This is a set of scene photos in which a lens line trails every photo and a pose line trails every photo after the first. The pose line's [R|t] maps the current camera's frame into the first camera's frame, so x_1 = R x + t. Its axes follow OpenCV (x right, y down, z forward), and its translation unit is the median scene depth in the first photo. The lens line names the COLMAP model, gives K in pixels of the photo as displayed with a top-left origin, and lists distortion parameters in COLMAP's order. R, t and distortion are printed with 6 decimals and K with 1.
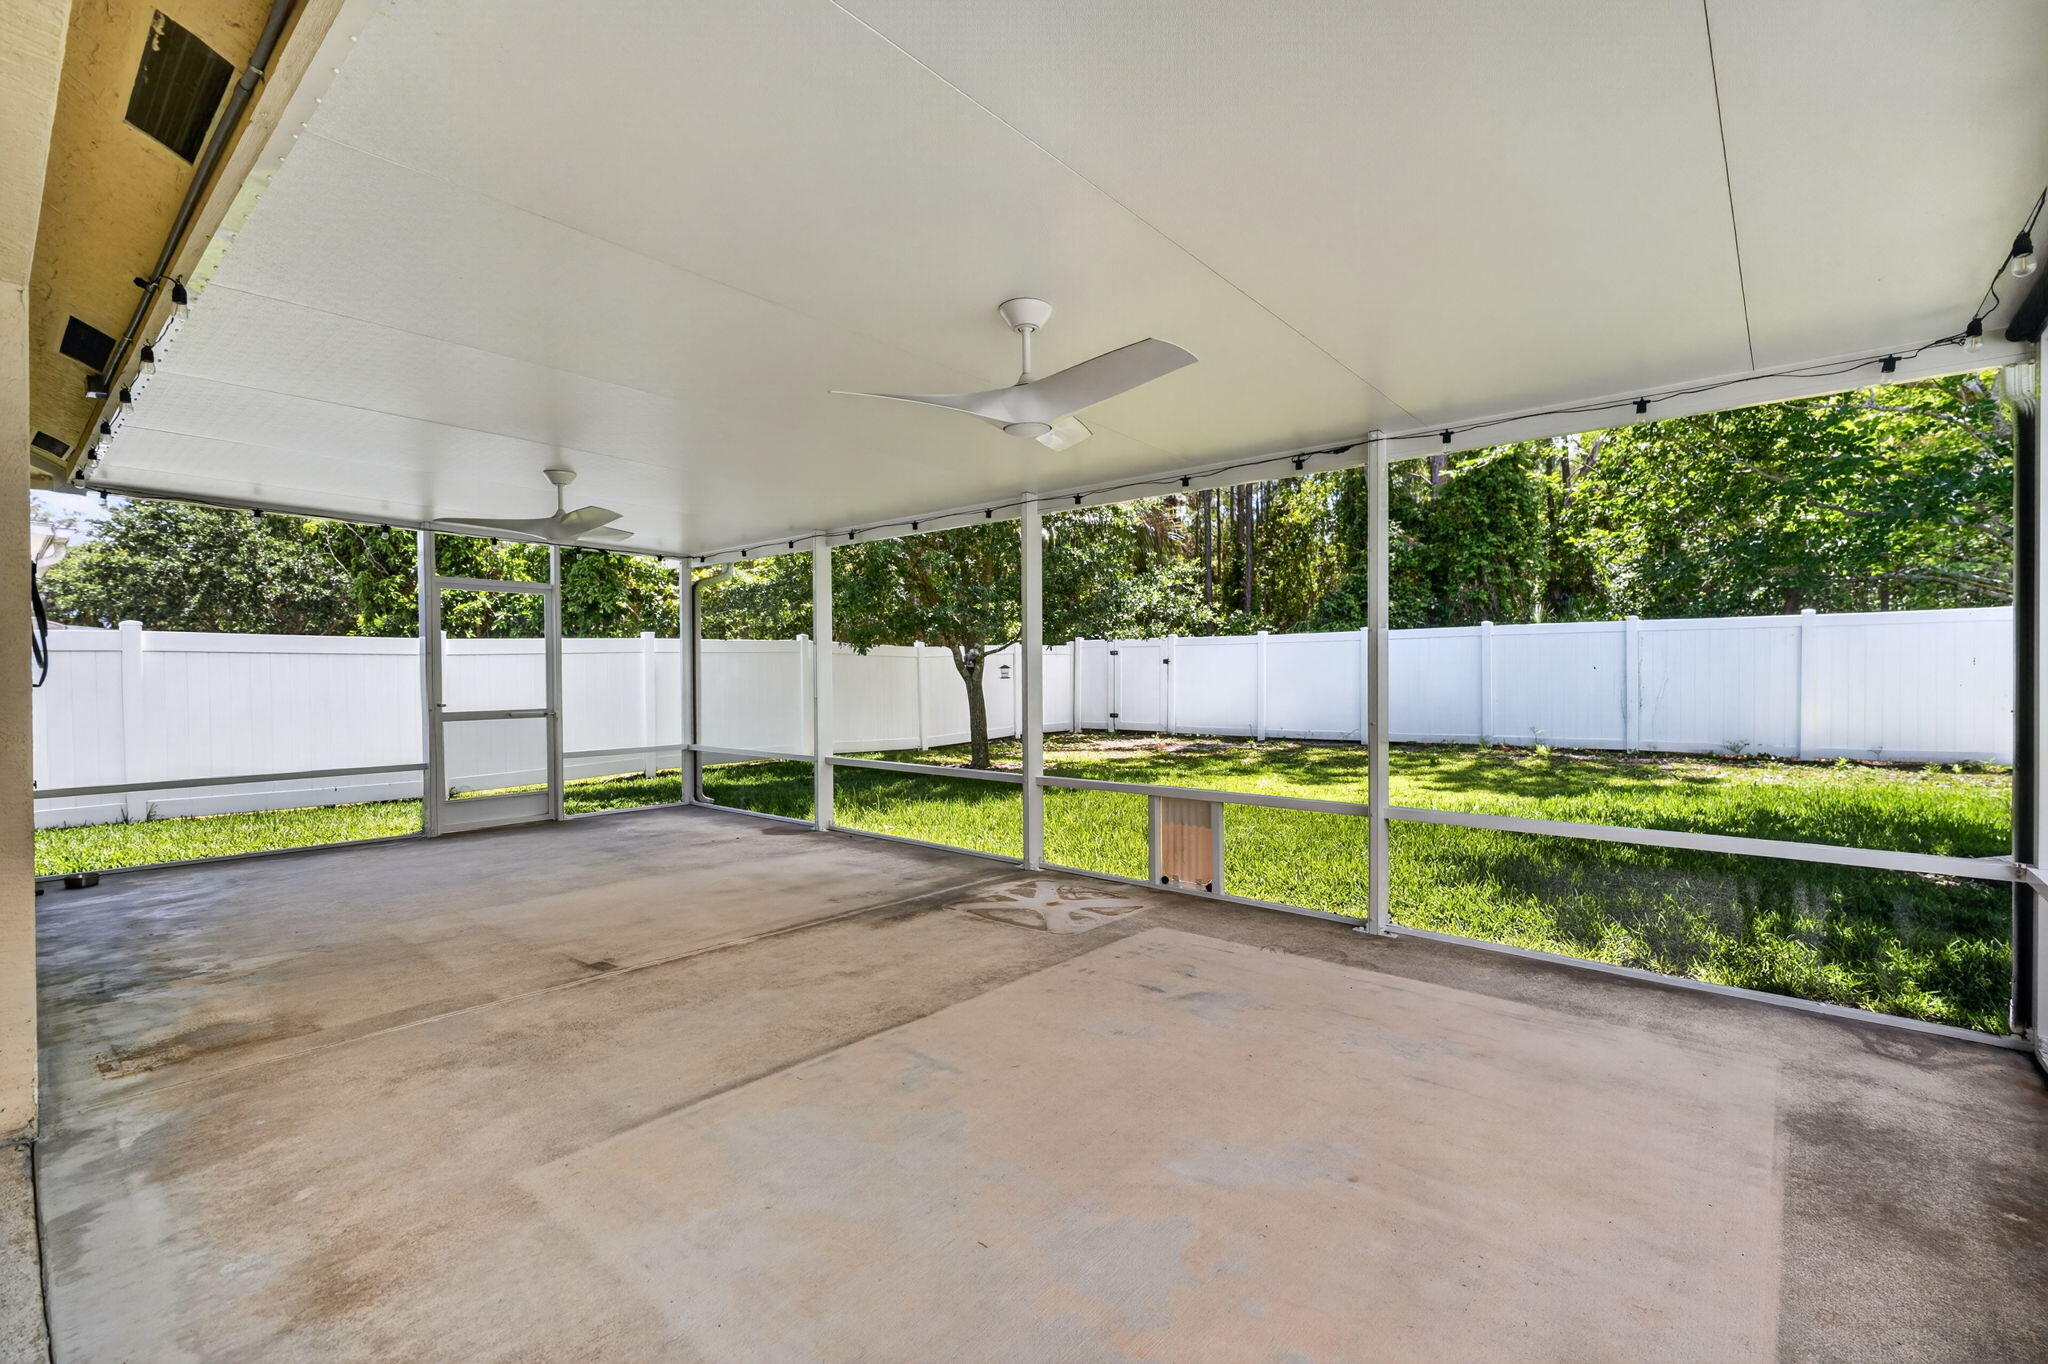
lens RADIAL K [[910.5, 0, 1017.7], [0, 910.5, 675.0], [0, 0, 1]] dist [-0.000467, 0.000406]
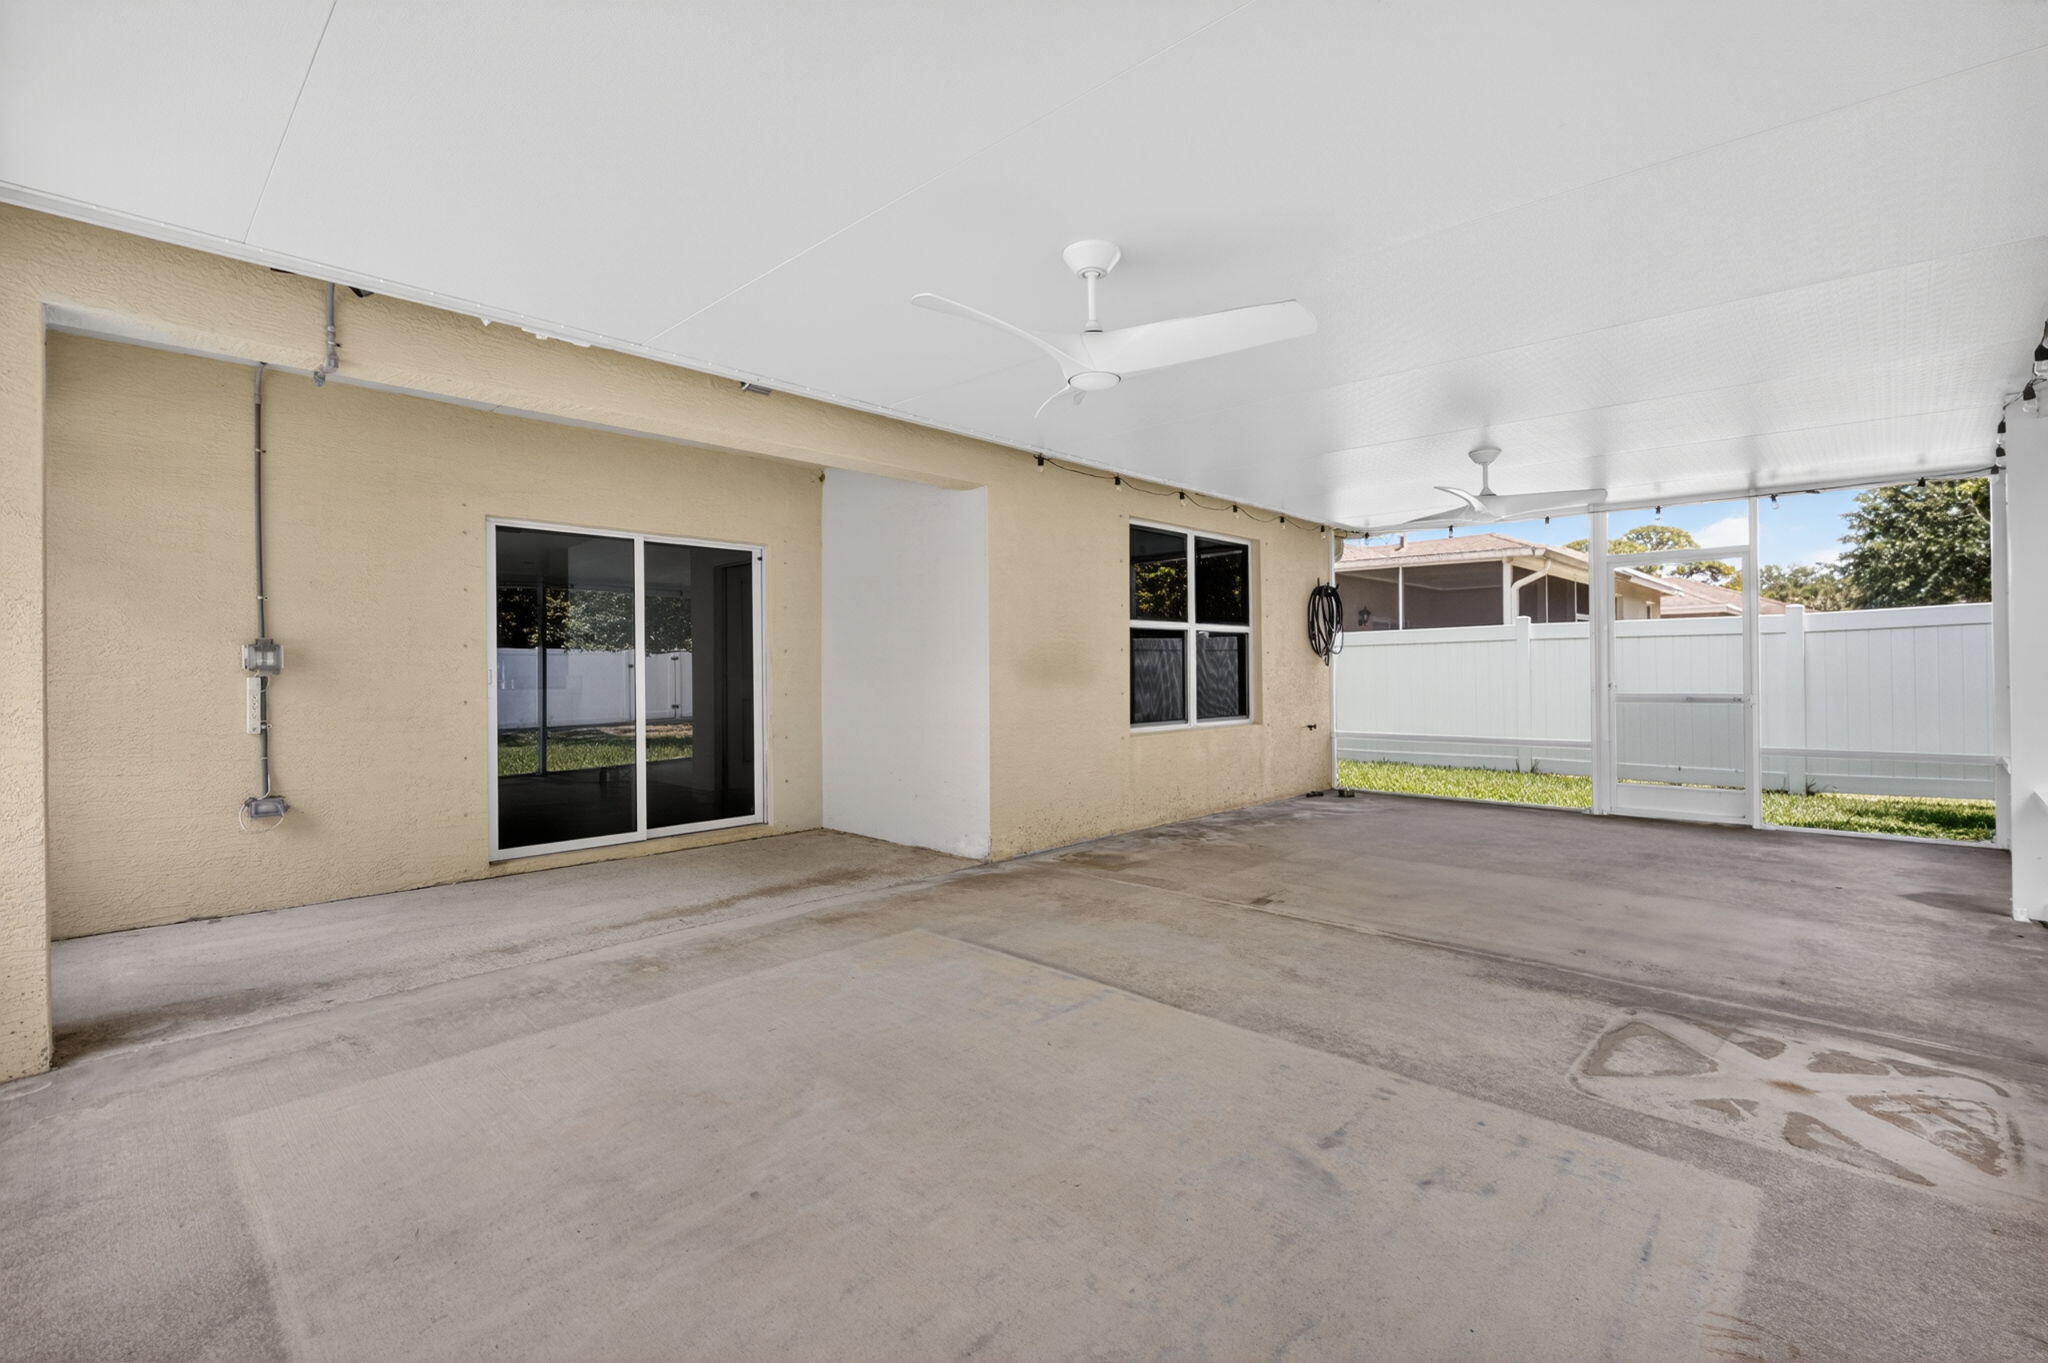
lens RADIAL K [[902.3, 0, 1025.2], [0, 902.3, 676.3], [0, 0, 1]] dist [-0.002065, 0.000909]
pose [[-0.057839, 0.010307, -0.998273, 0.702594], [0.008717, 0.999914, 0.009819, 0.014408], [0.998288, -0.008134, -0.057924, 0.745454]]
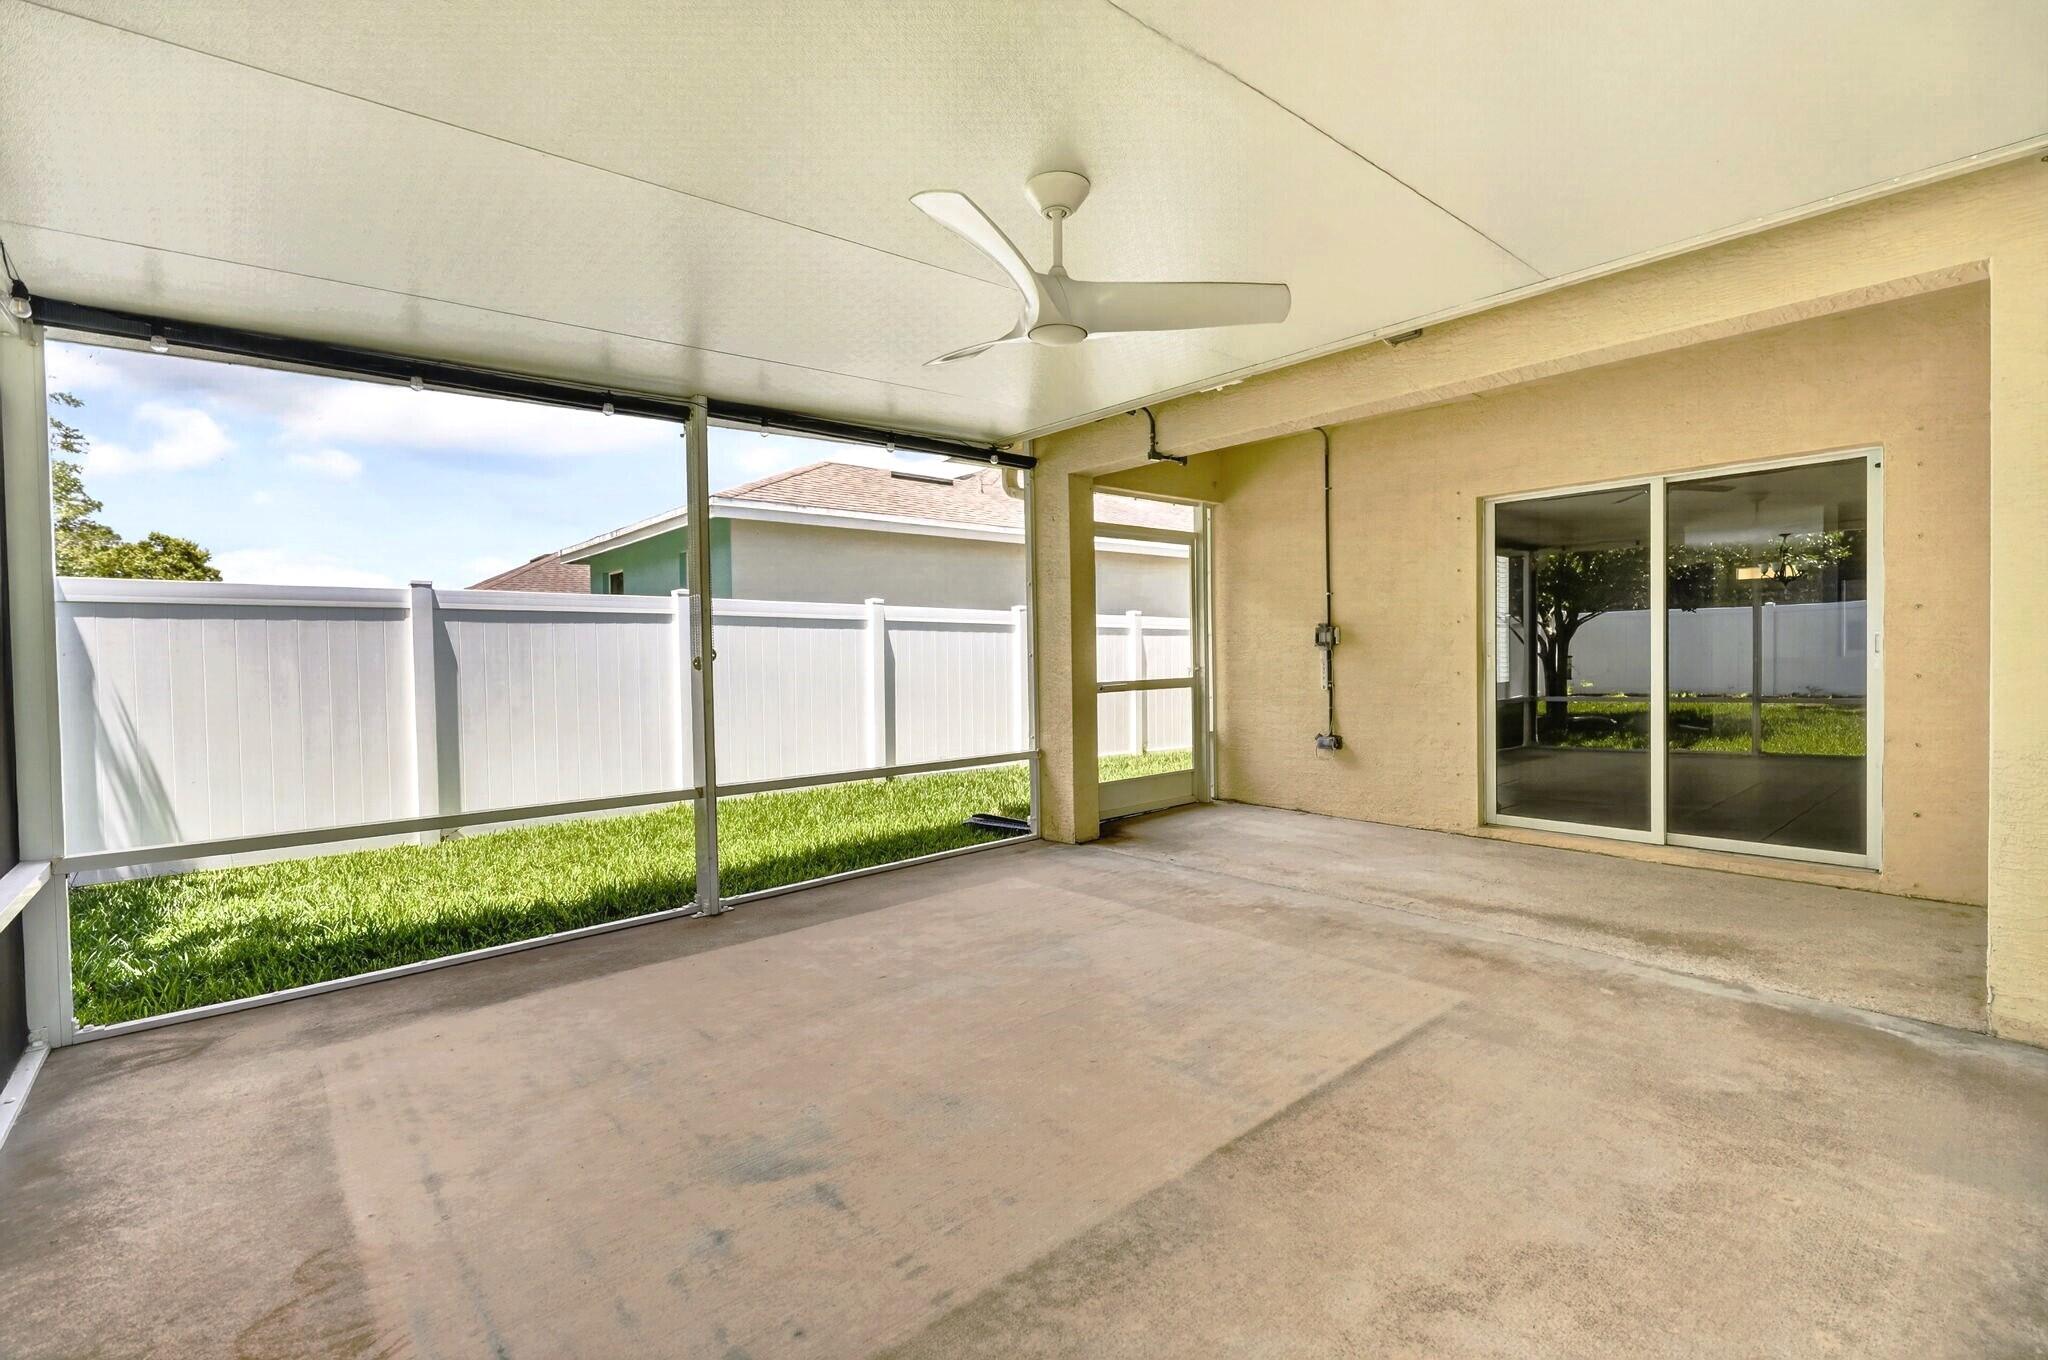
lens RADIAL K [[910.5, 0, 1017.7], [0, 910.5, 673.0], [0, 0, 1]] dist [-0.000467, 0.000406]
pose [[-0.988541, 0.020934, 0.149494, -0.052330], [0.024459, 0.999464, 0.021781, 0.010373], [-0.148958, 0.025188, -0.988523, 1.379869]]
